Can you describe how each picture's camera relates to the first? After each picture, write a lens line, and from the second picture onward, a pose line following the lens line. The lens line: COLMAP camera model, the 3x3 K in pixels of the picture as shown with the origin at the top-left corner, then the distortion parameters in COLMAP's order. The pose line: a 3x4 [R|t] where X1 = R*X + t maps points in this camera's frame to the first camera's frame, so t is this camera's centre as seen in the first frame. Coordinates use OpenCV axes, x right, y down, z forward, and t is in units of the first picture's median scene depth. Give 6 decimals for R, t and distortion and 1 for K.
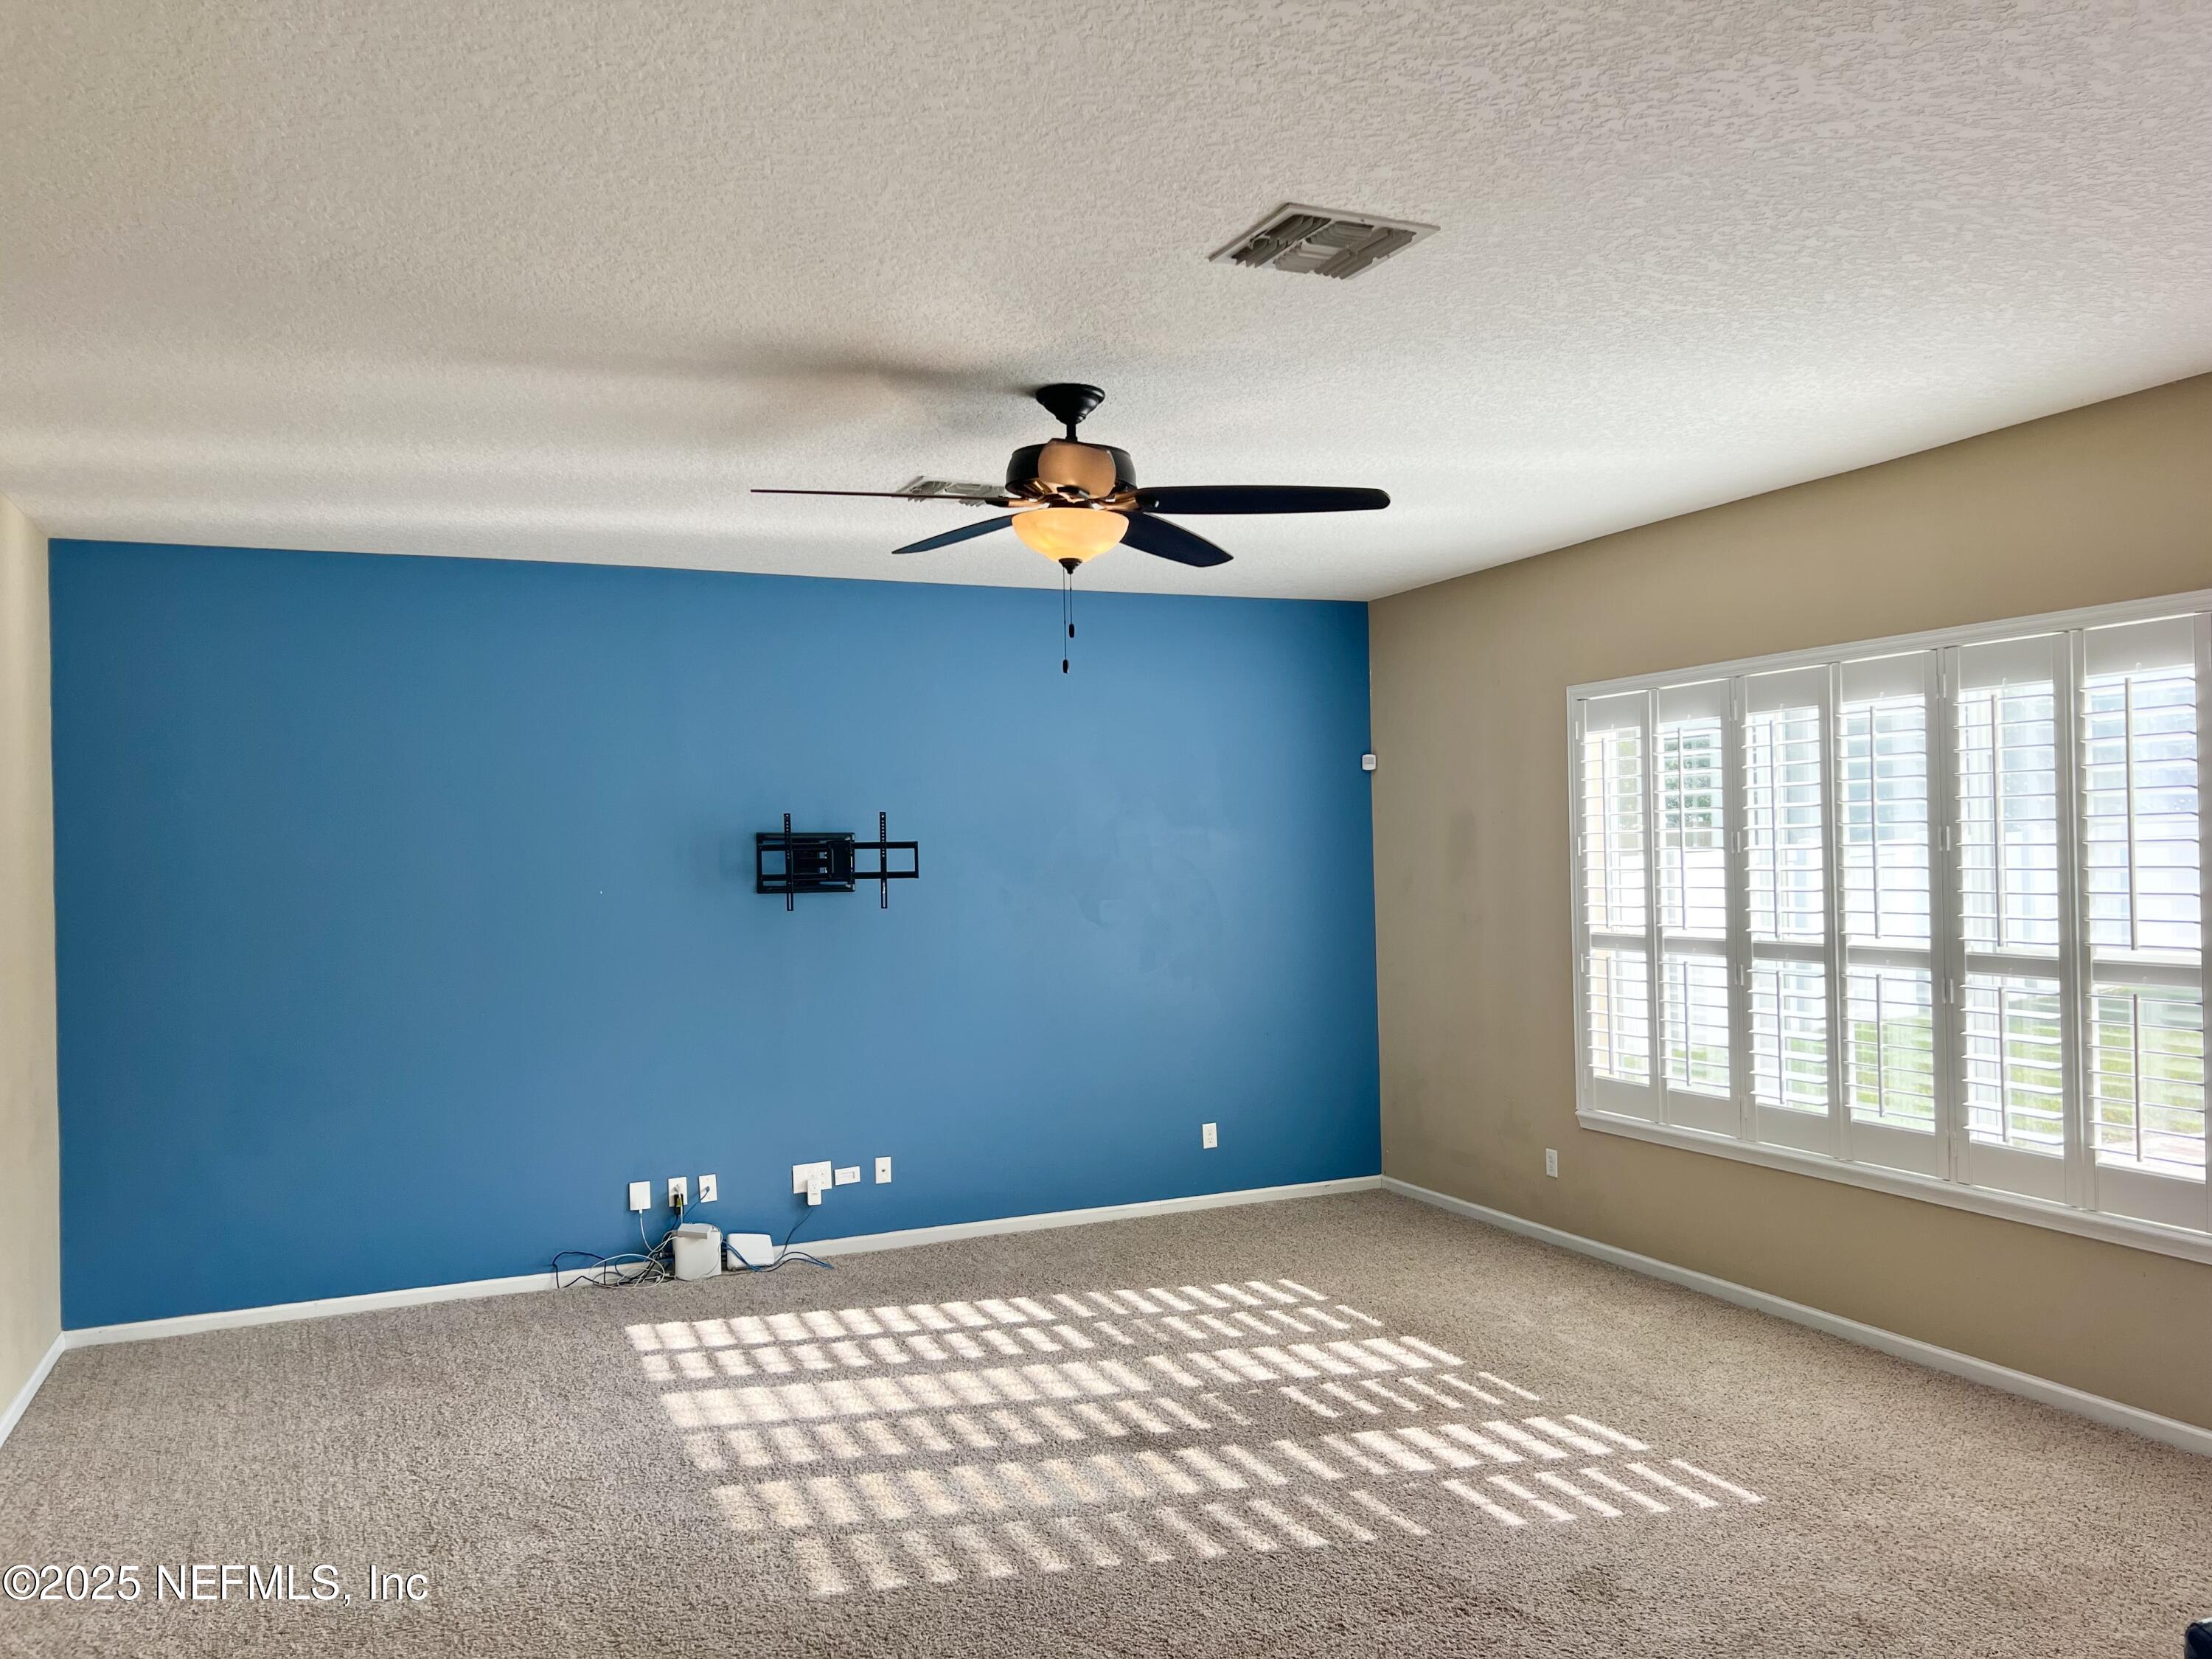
lens RADIAL K [[1691.4, 0, 1106.0], [0, 1691.4, 829.5], [0, 0, 1]] dist [0.091491, -0.090537]
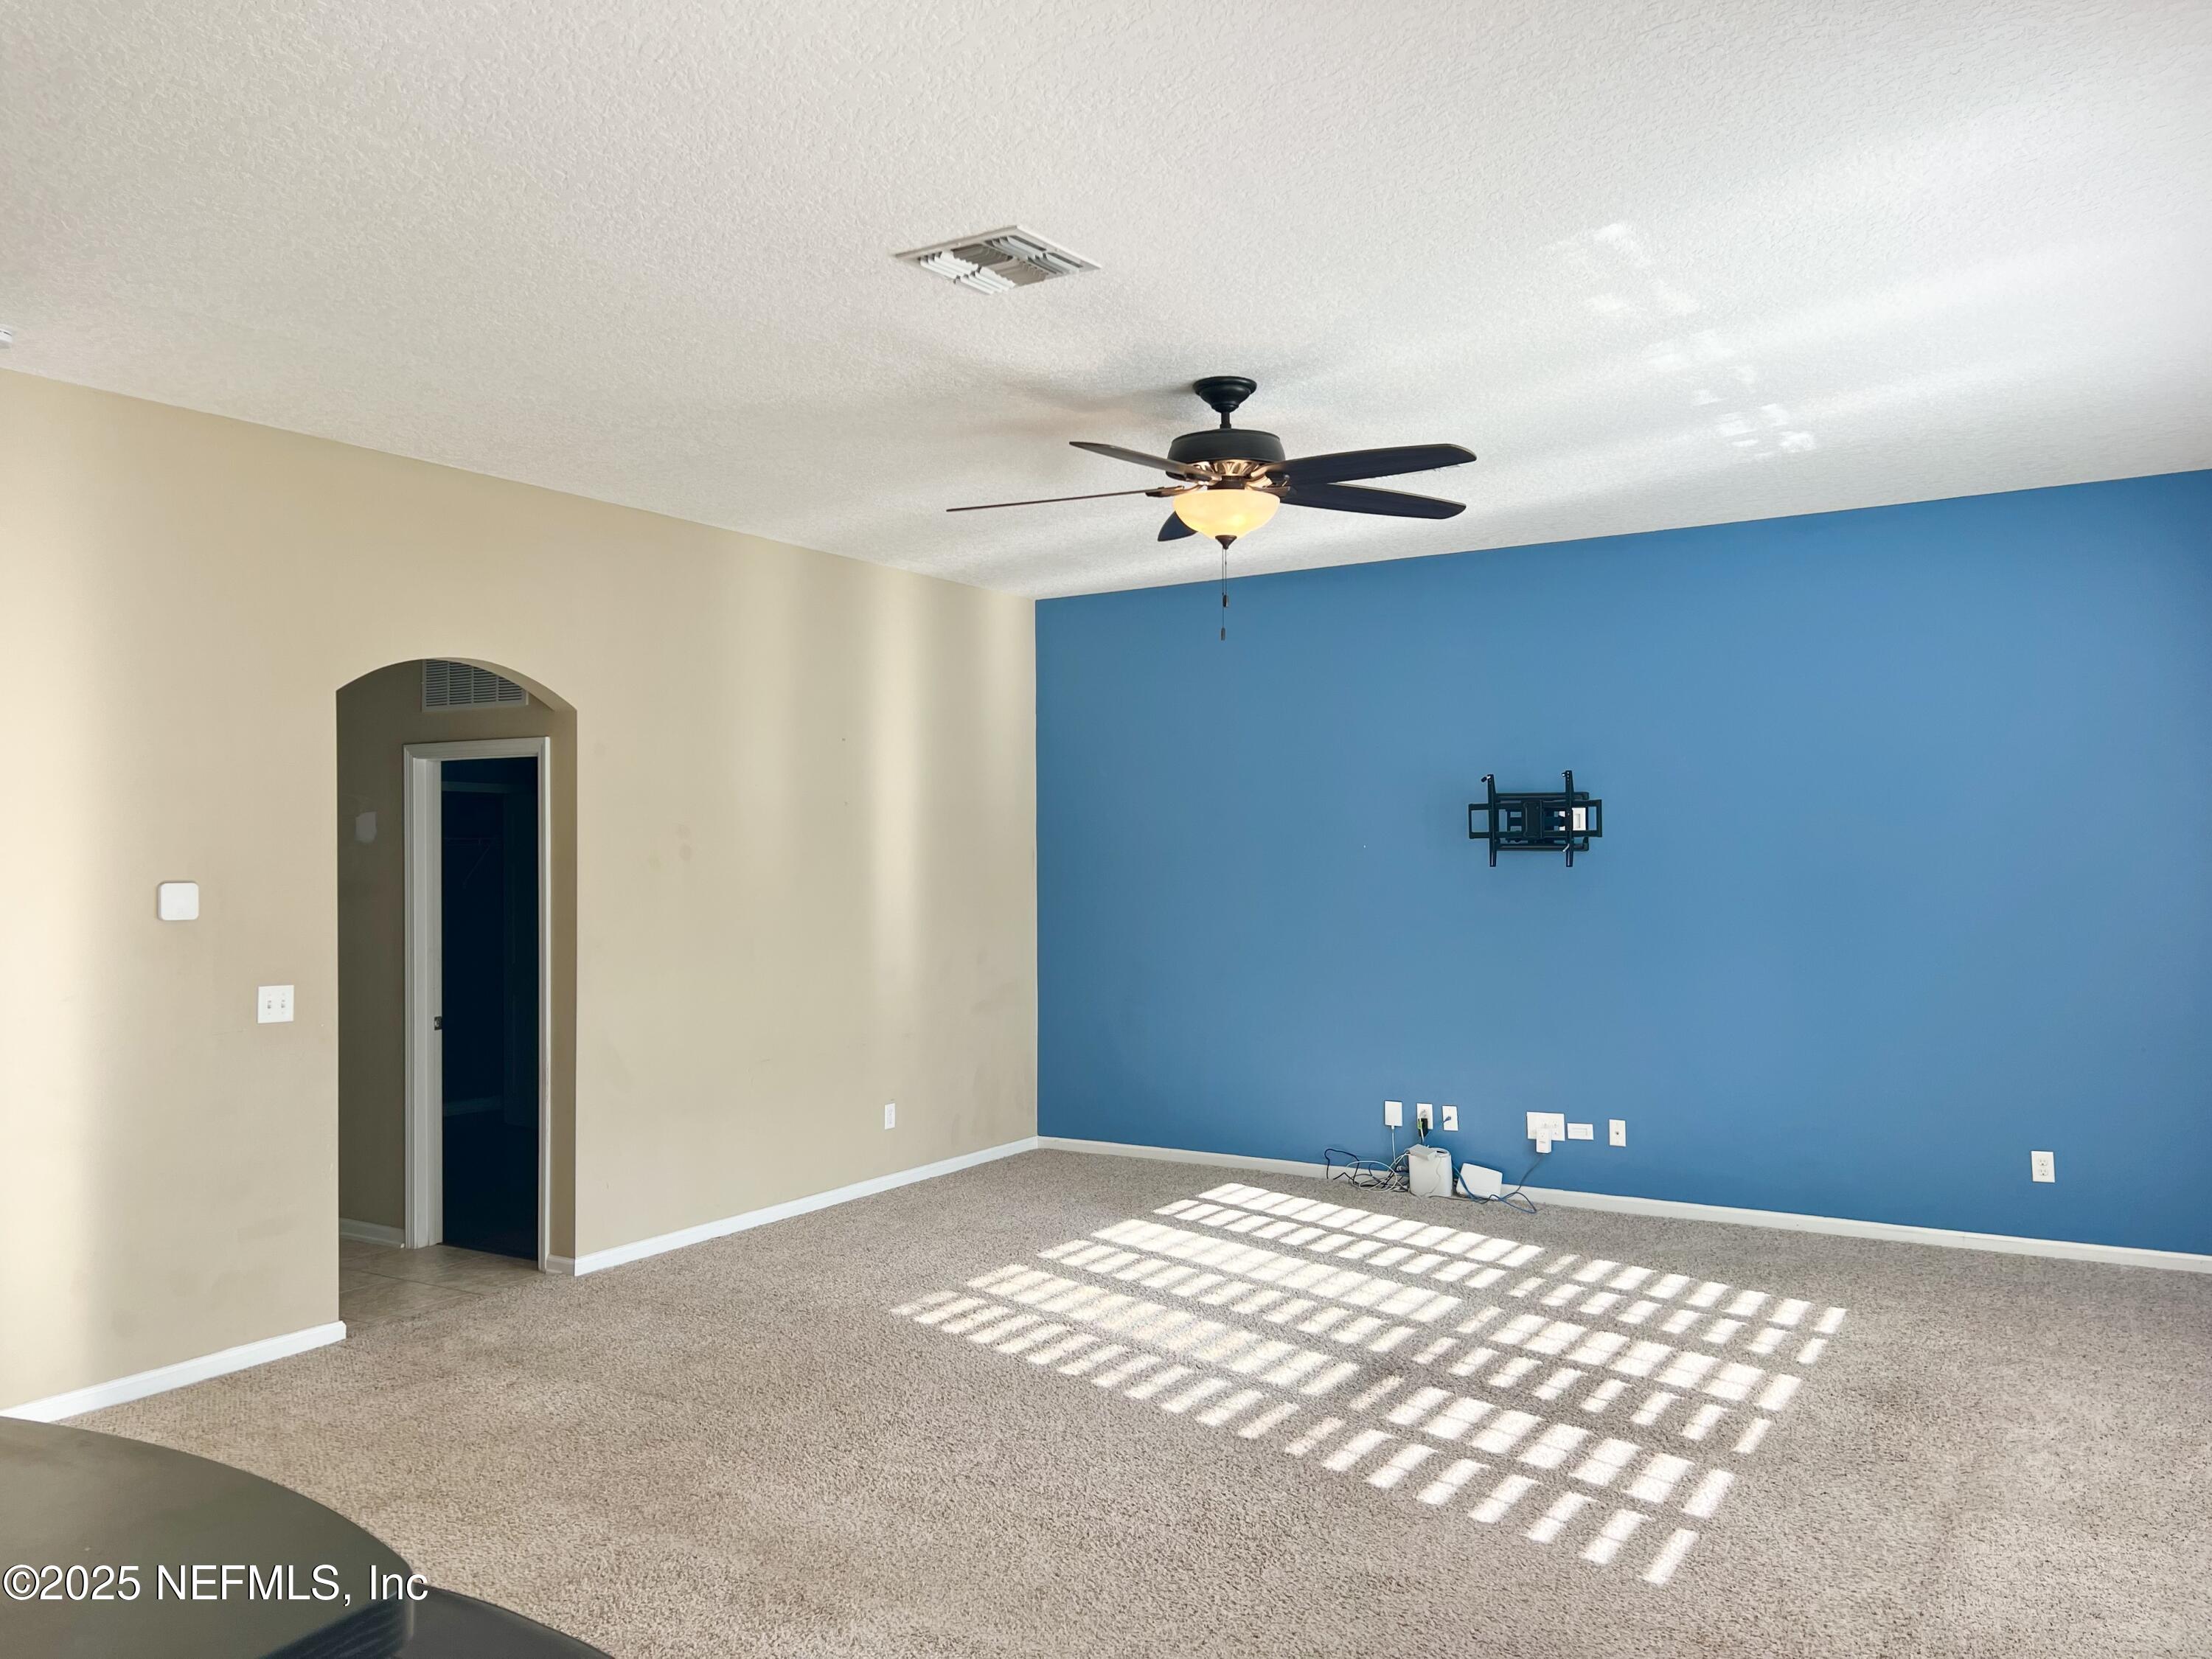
lens RADIAL K [[1707.8, 0, 1083.1], [0, 1707.8, 828.8], [0, 0, 1]] dist [0.091998, -0.128708]
pose [[0.578440, 0.009824, -0.815666, 0.538126], [-0.001190, 0.999937, 0.011199, 0.012810], [0.815724, -0.005507, 0.578415, 0.174545]]
